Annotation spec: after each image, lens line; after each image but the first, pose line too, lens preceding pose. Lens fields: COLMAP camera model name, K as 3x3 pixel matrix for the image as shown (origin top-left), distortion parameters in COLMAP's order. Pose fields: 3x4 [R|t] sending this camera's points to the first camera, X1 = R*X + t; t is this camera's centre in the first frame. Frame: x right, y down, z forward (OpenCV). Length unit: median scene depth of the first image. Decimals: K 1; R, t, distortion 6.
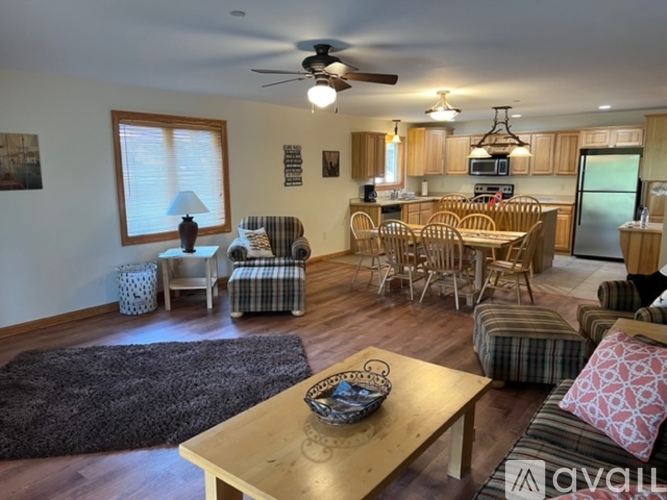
lens RADIAL K [[496.0, 0, 333.5], [0, 496.0, 250.0], [0, 0, 1]] dist [0.012320, 0.003000]
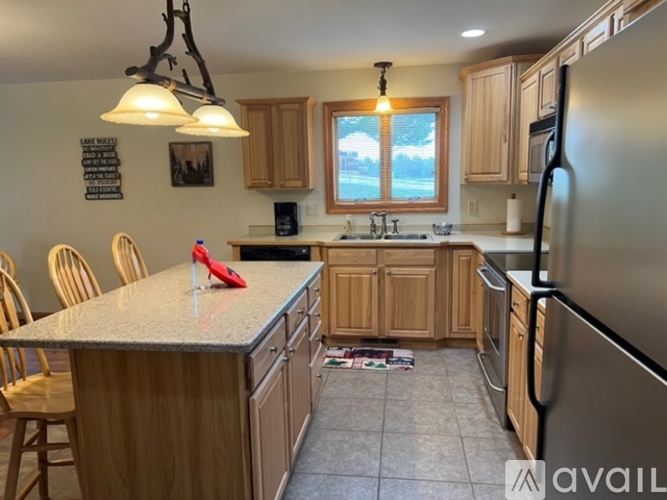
lens RADIAL K [[496.0, 0, 333.5], [0, 496.0, 250.0], [0, 0, 1]] dist [0.012320, 0.003000]
pose [[0.506043, 0.118527, -0.854326, 0.646573], [-0.125247, 0.990112, 0.063178, -0.141348], [0.853366, 0.075031, 0.515884, 0.915585]]
